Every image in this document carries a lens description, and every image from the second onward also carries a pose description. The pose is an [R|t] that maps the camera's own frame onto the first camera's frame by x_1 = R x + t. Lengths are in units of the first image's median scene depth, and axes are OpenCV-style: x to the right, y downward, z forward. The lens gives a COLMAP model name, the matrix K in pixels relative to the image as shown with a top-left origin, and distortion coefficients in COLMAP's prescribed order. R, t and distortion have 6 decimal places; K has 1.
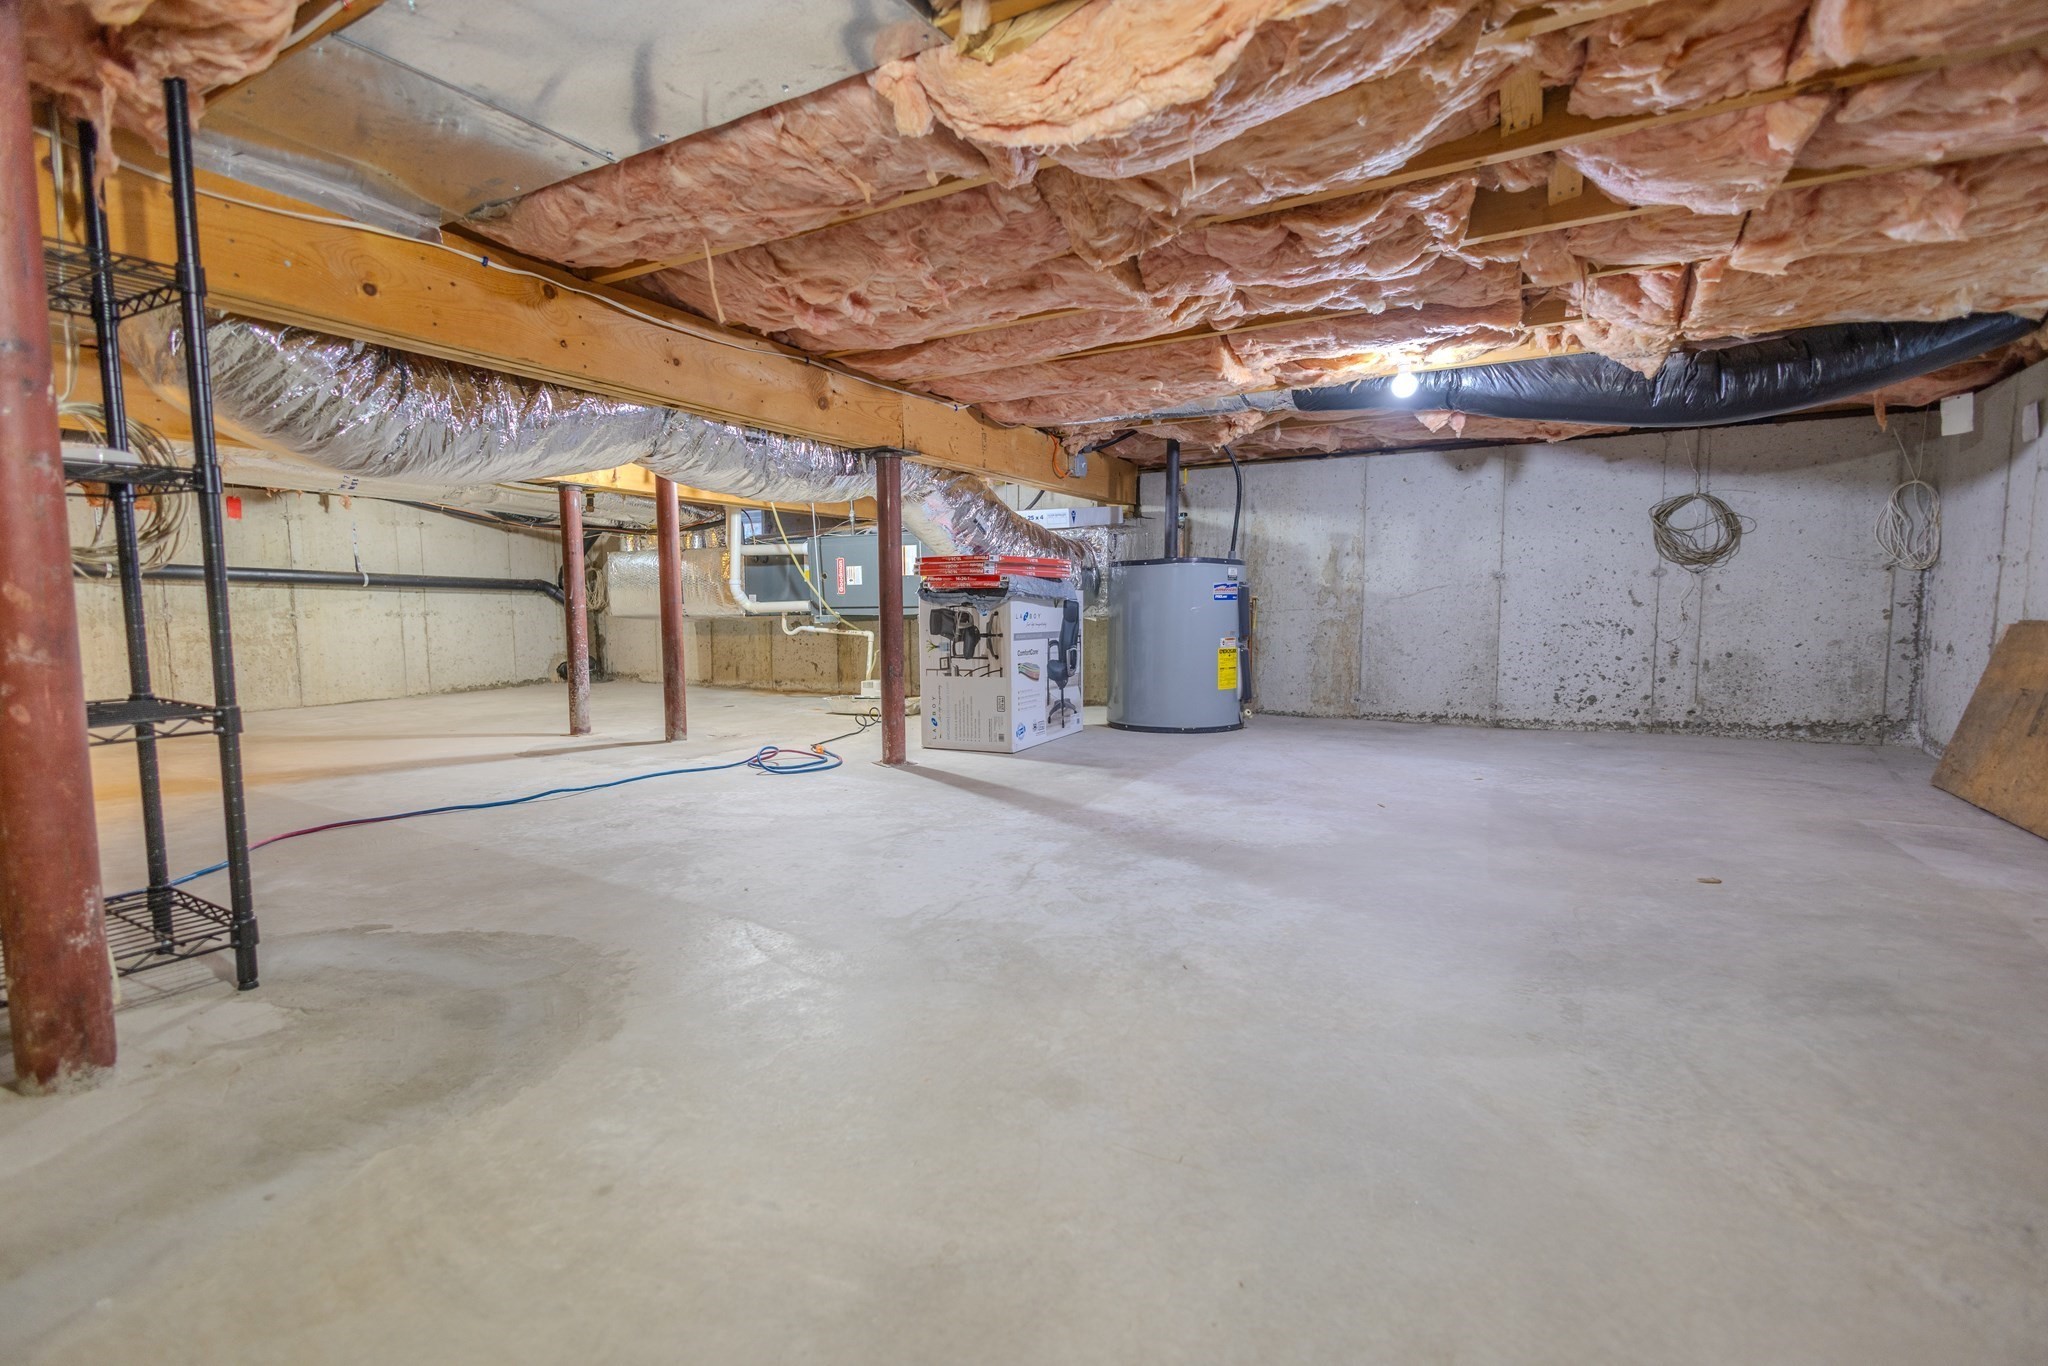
lens RADIAL K [[933.4, 0, 1024.0], [0, 933.4, 683.0], [0, 0, 1]] dist [0.018001, -0.006789]
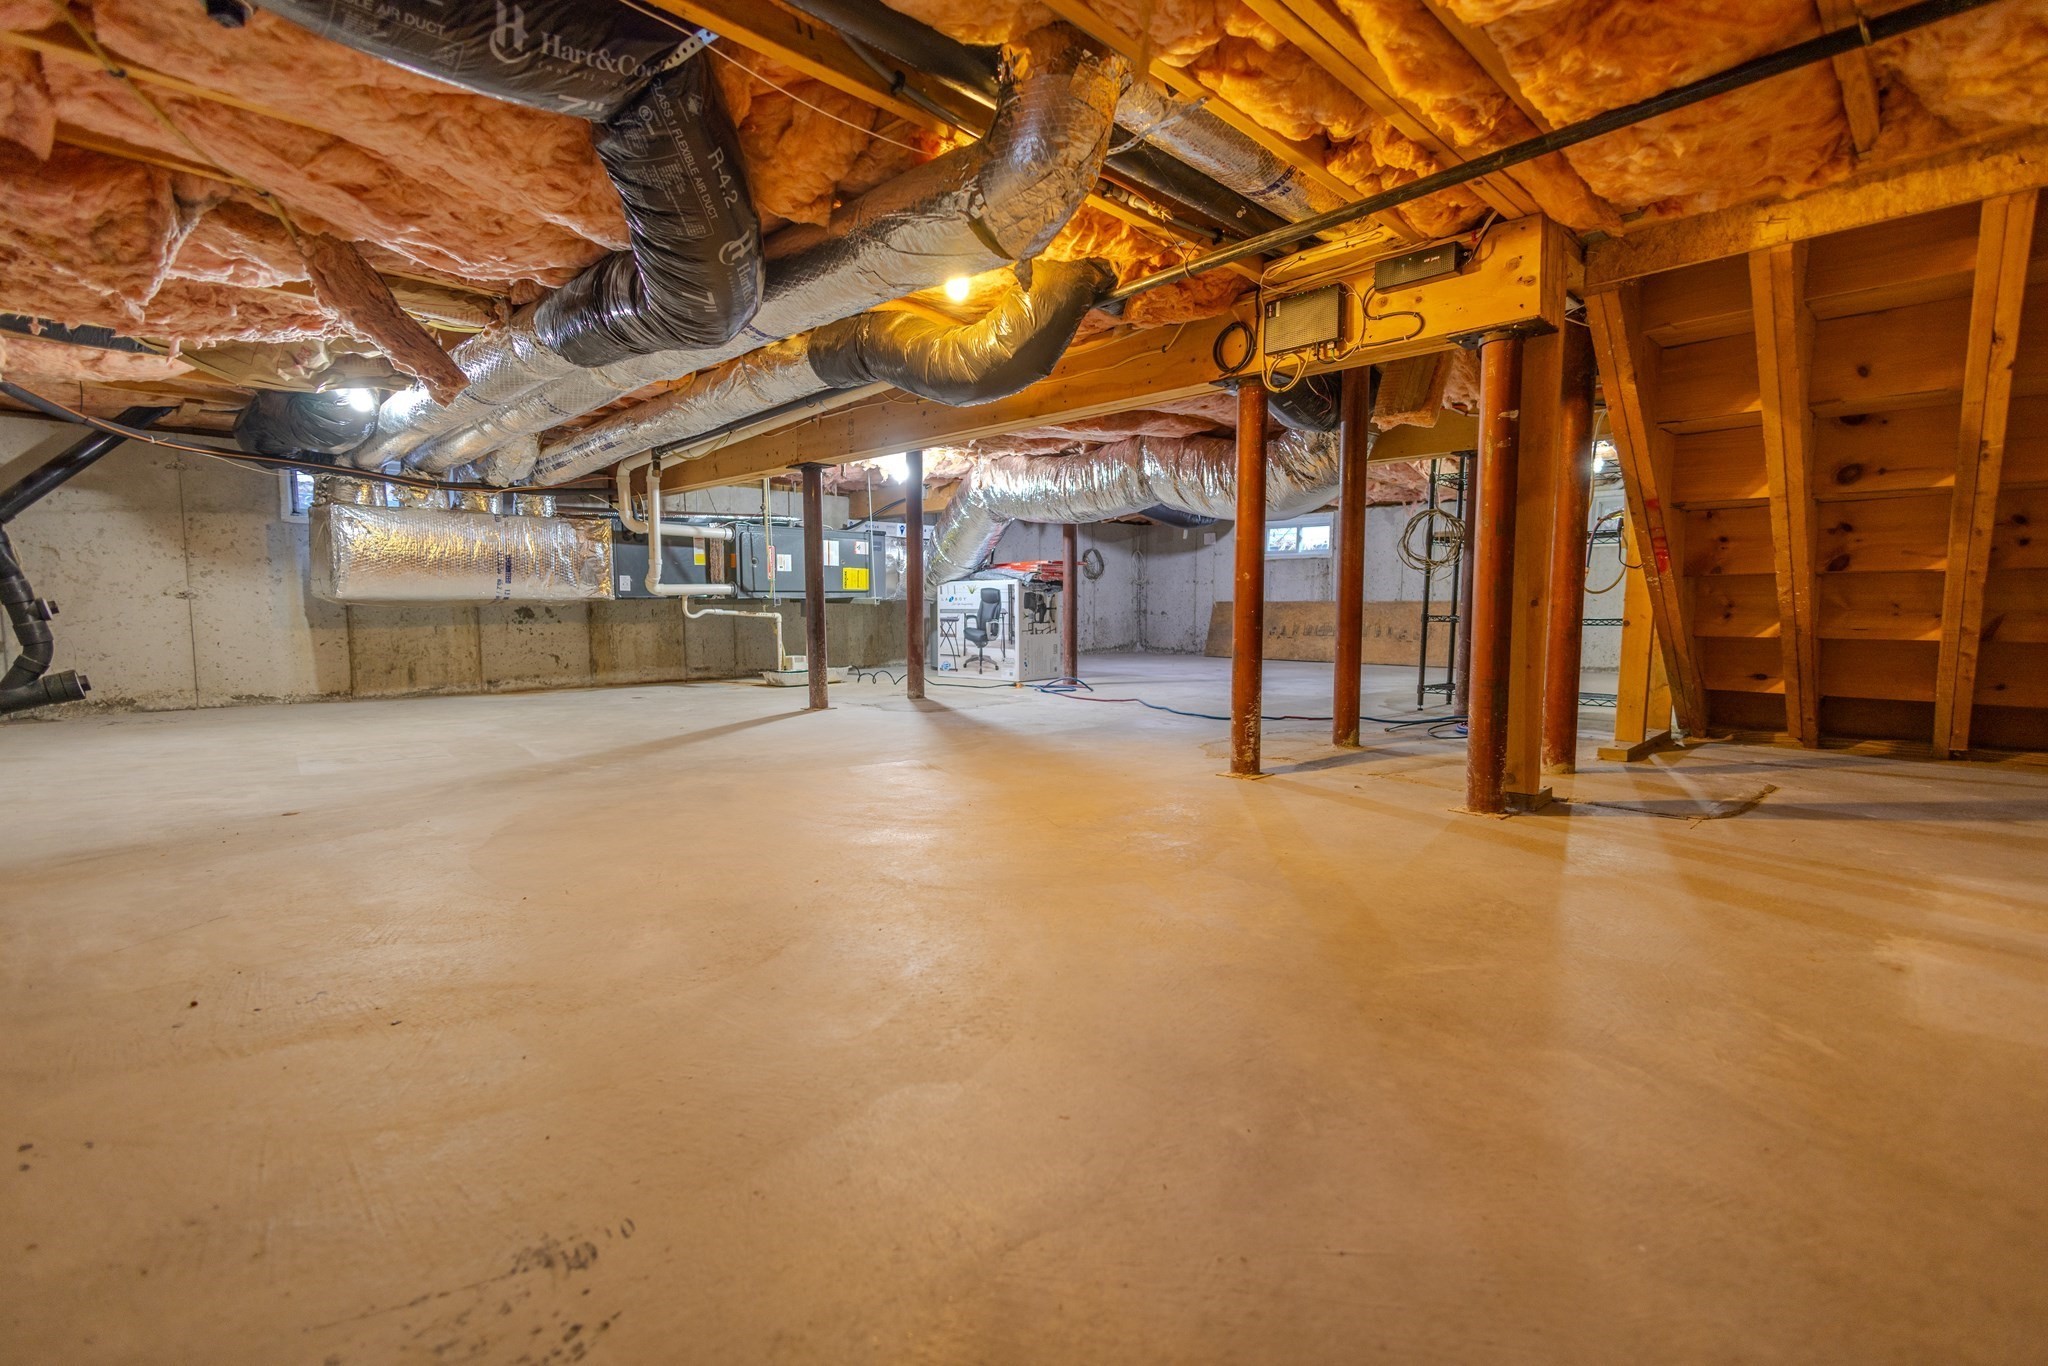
lens RADIAL K [[933.4, 0, 1024.0], [0, 933.4, 683.0], [0, 0, 1]] dist [0.018001, -0.006789]
pose [[0.273636, -0.075352, 0.958877, -1.621749], [0.080003, 0.995255, 0.055381, -0.014606], [-0.958500, 0.061559, 0.278366, 0.574391]]
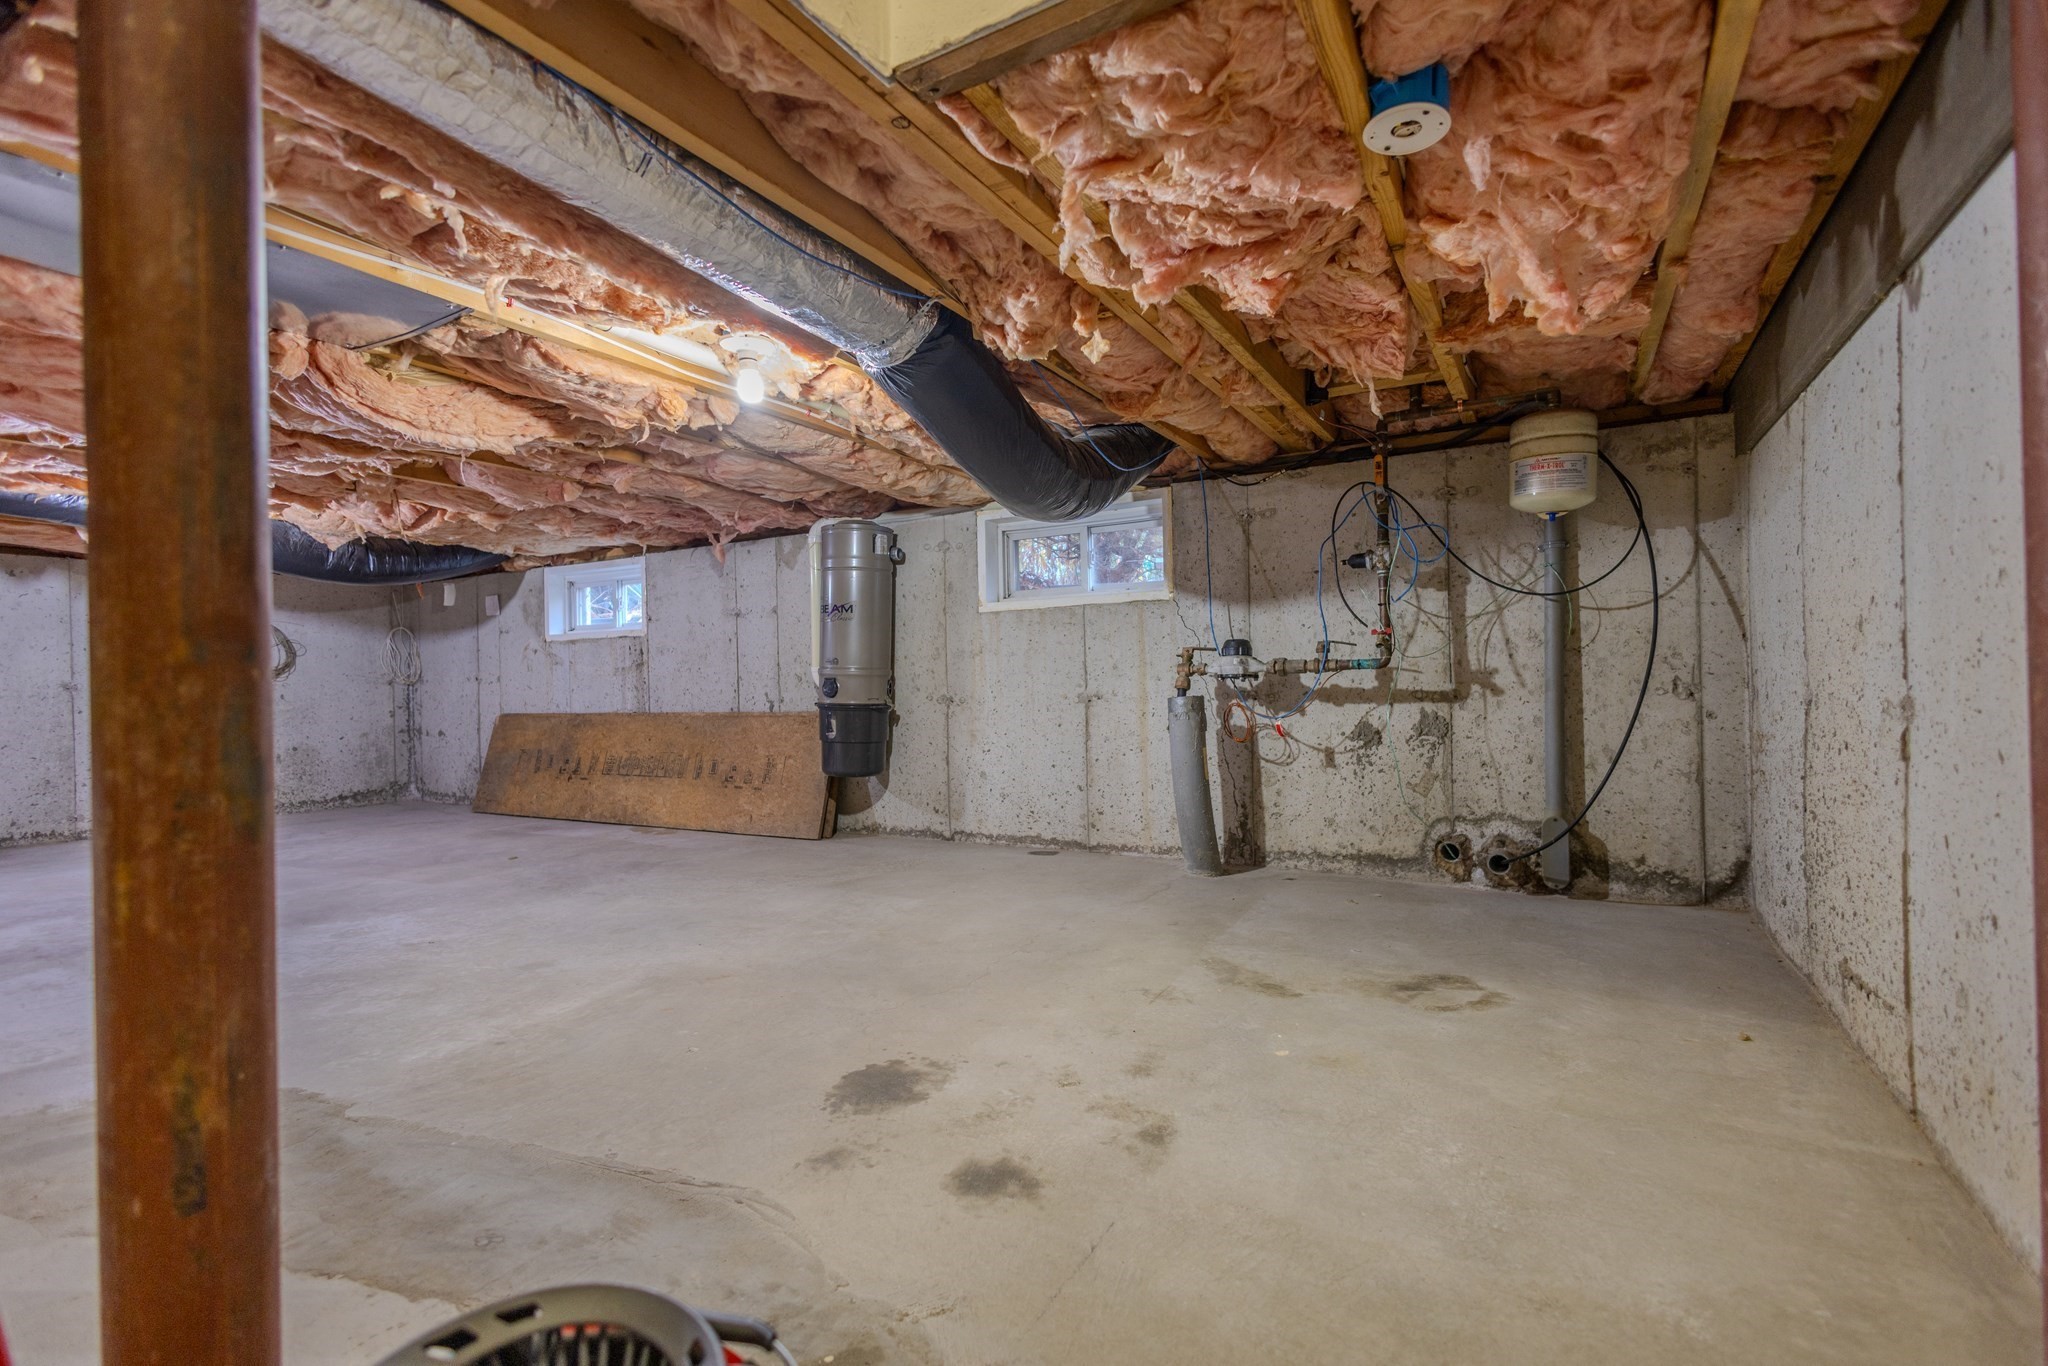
lens RADIAL K [[933.4, 0, 1024.0], [0, 933.4, 683.0], [0, 0, 1]] dist [0.018001, -0.006789]
pose [[0.010158, 0.006296, 0.999929, -0.556979], [0.107046, 0.994227, -0.007348, -0.003303], [-0.994202, 0.107113, 0.009425, -0.016527]]
